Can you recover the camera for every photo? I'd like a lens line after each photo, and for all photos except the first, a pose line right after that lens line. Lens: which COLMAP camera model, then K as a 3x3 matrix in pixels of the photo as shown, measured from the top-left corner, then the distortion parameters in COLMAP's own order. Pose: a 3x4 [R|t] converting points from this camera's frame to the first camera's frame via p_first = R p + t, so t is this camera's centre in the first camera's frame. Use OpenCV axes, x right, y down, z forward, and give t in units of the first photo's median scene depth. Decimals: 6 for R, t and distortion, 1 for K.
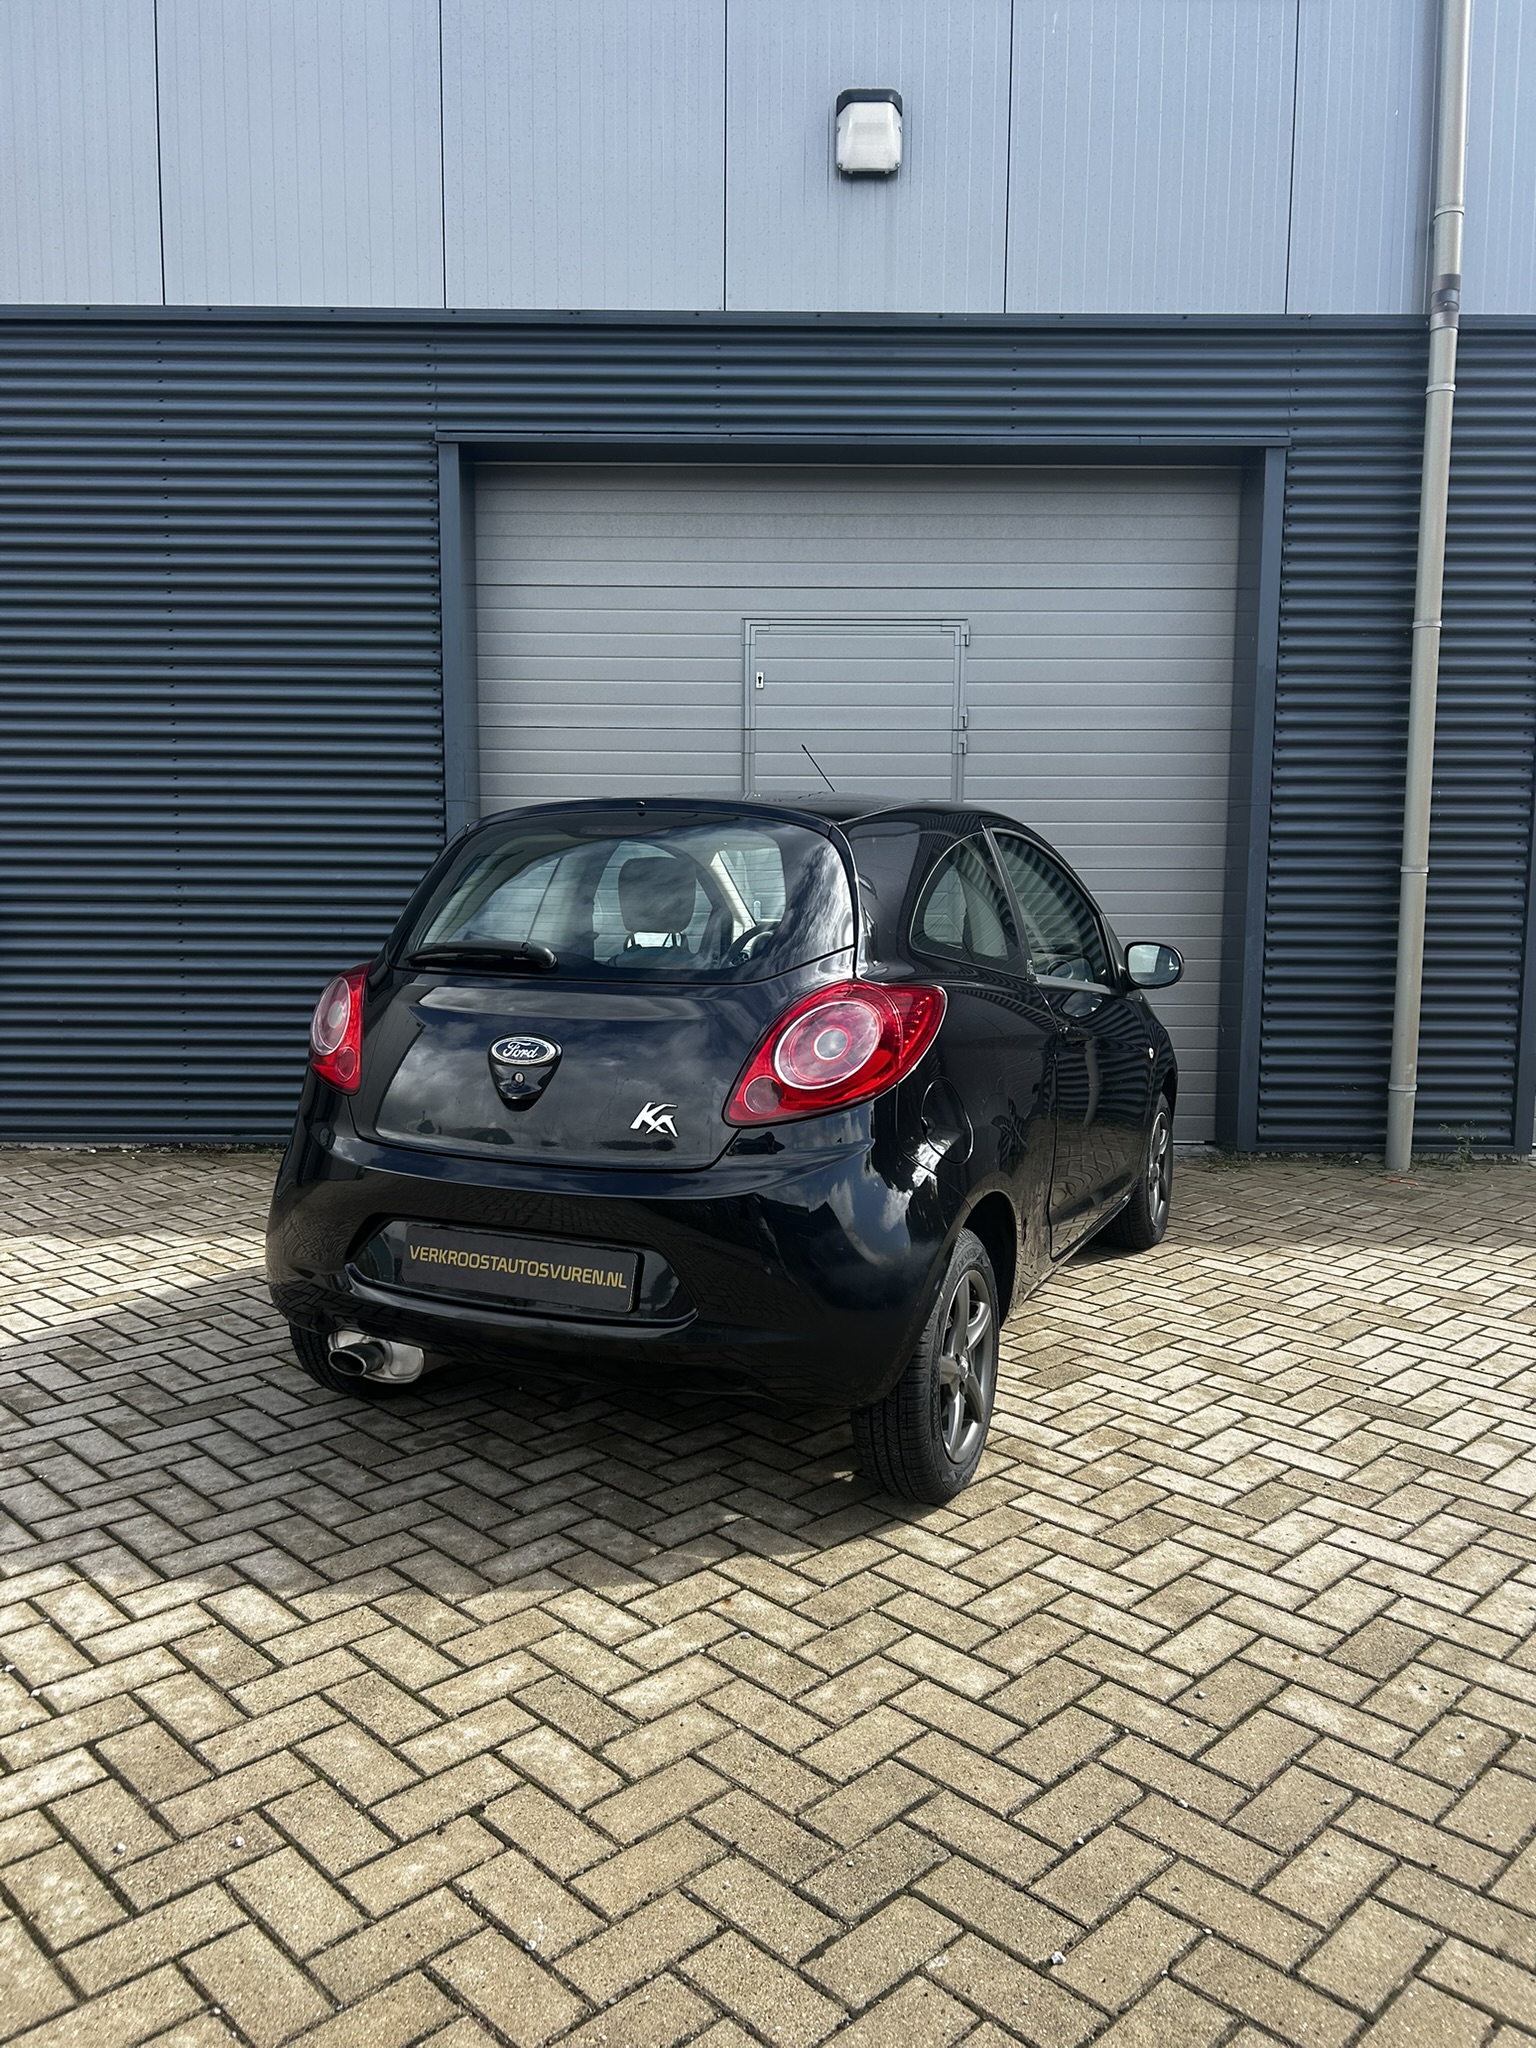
lens RADIAL K [[1542.8, 0, 765.0], [0, 1542.8, 1035.7], [0, 0, 1]] dist [0.036910, -0.041780]
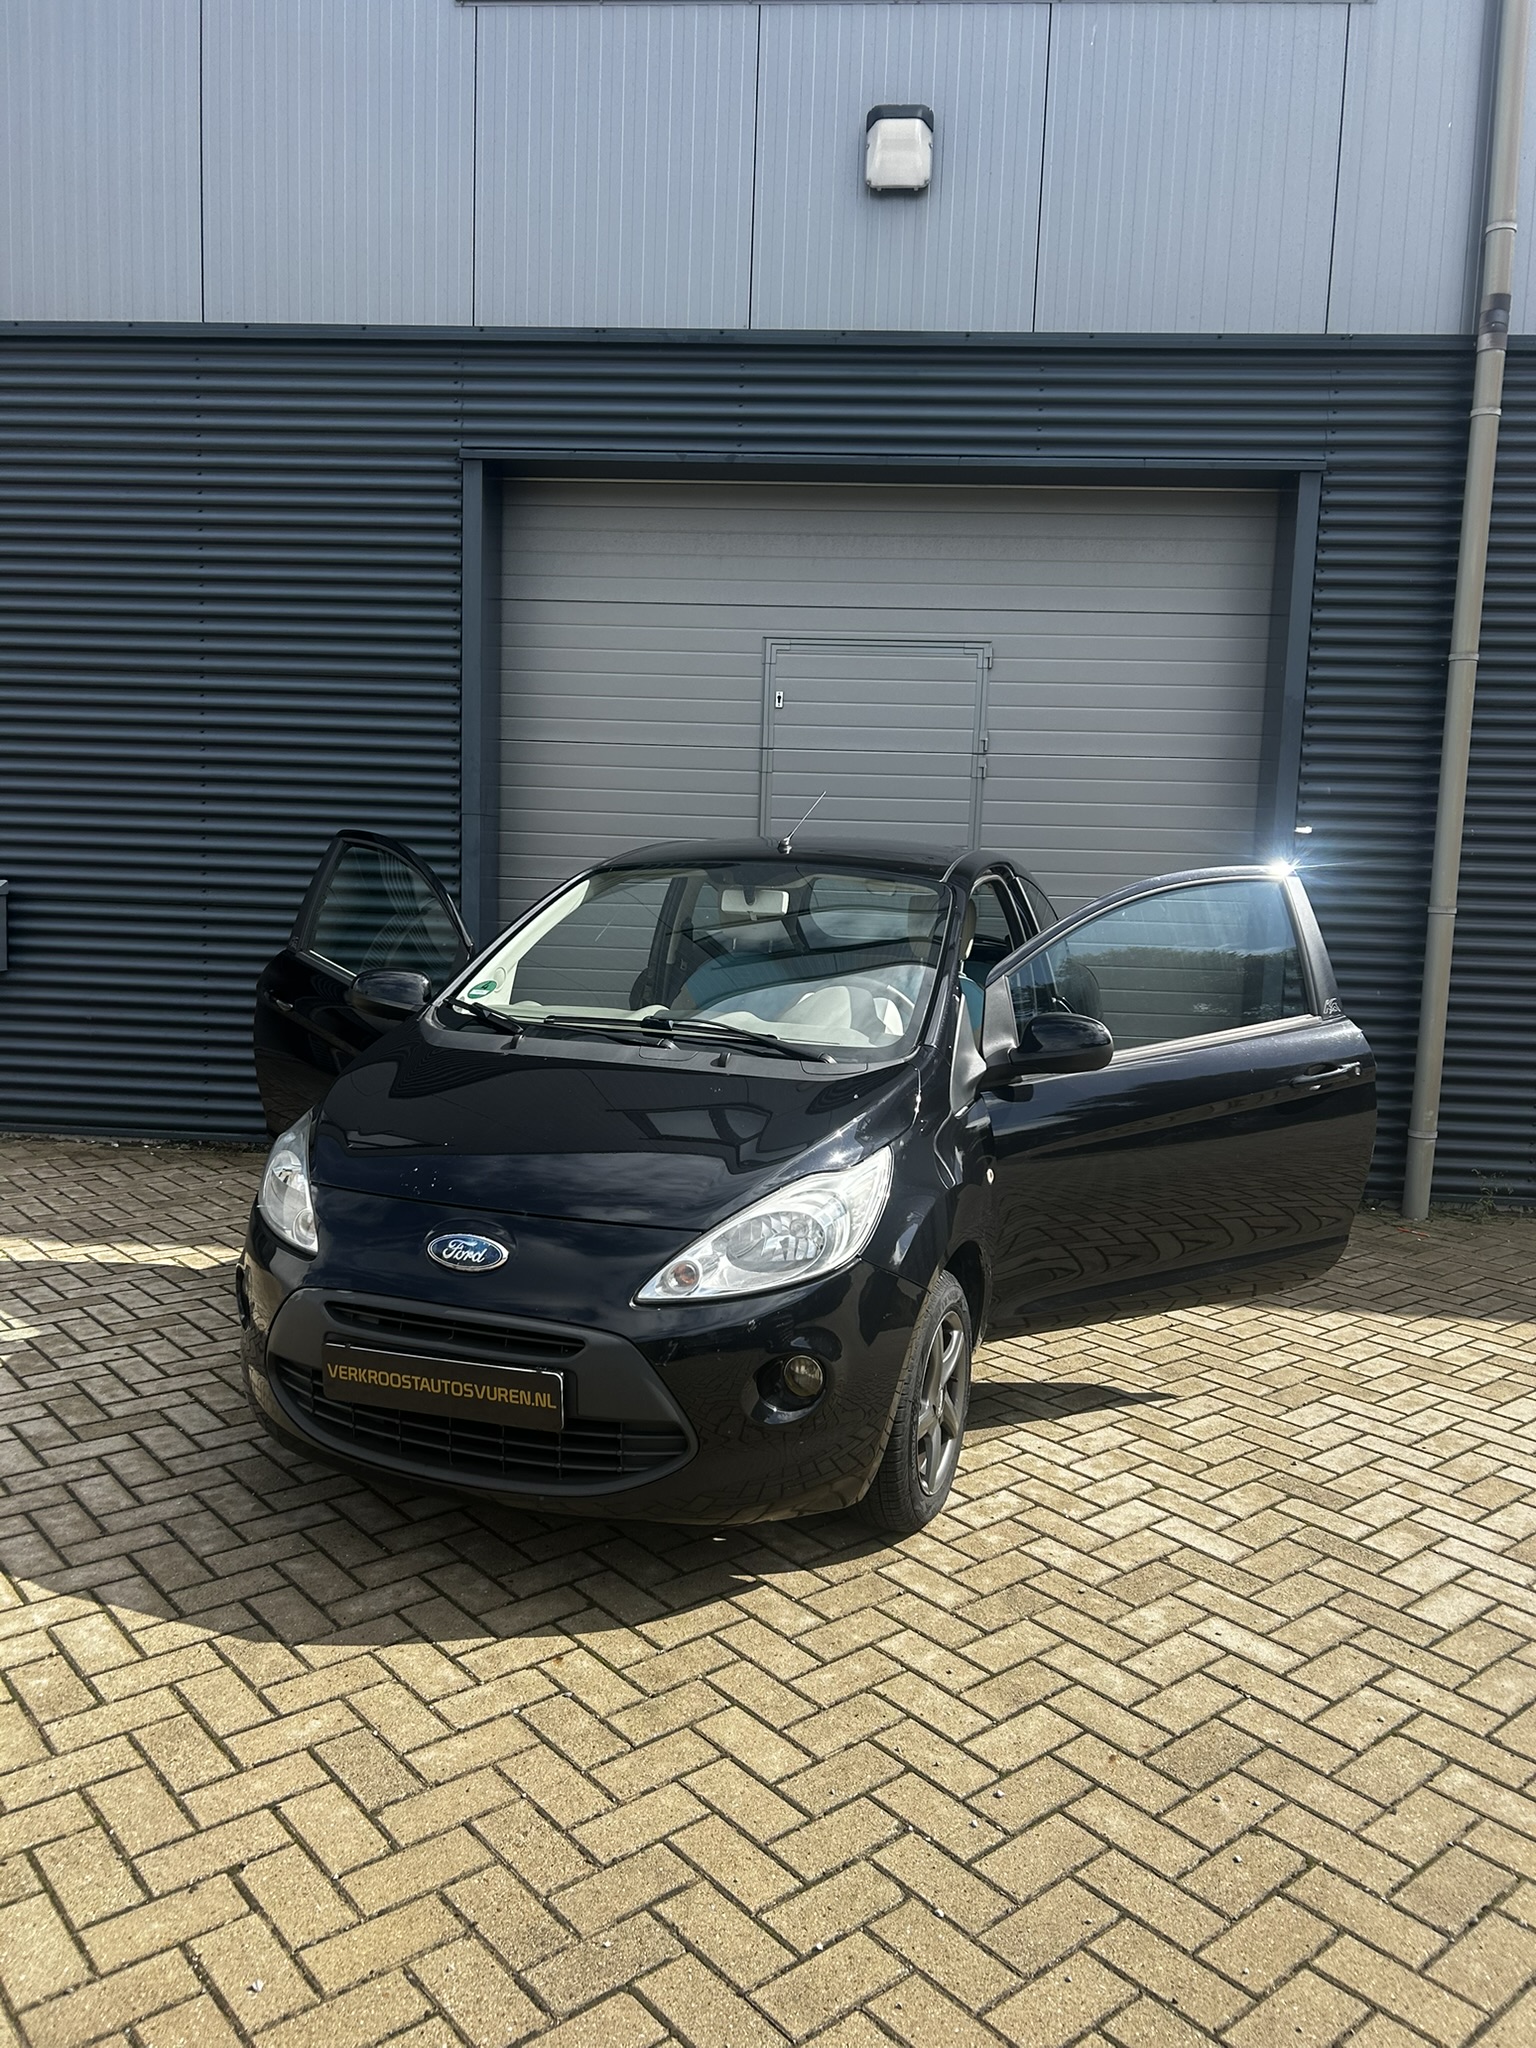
lens RADIAL K [[1542.8, 0, 767.9], [0, 1542.8, 1037.9], [0, 0, 1]] dist [0.036910, -0.041780]
pose [[0.996875, 0.034804, -0.070915, 0.119051], [-0.034304, 0.999377, 0.008259, -0.035297], [0.071158, -0.005800, 0.997448, 0.009063]]
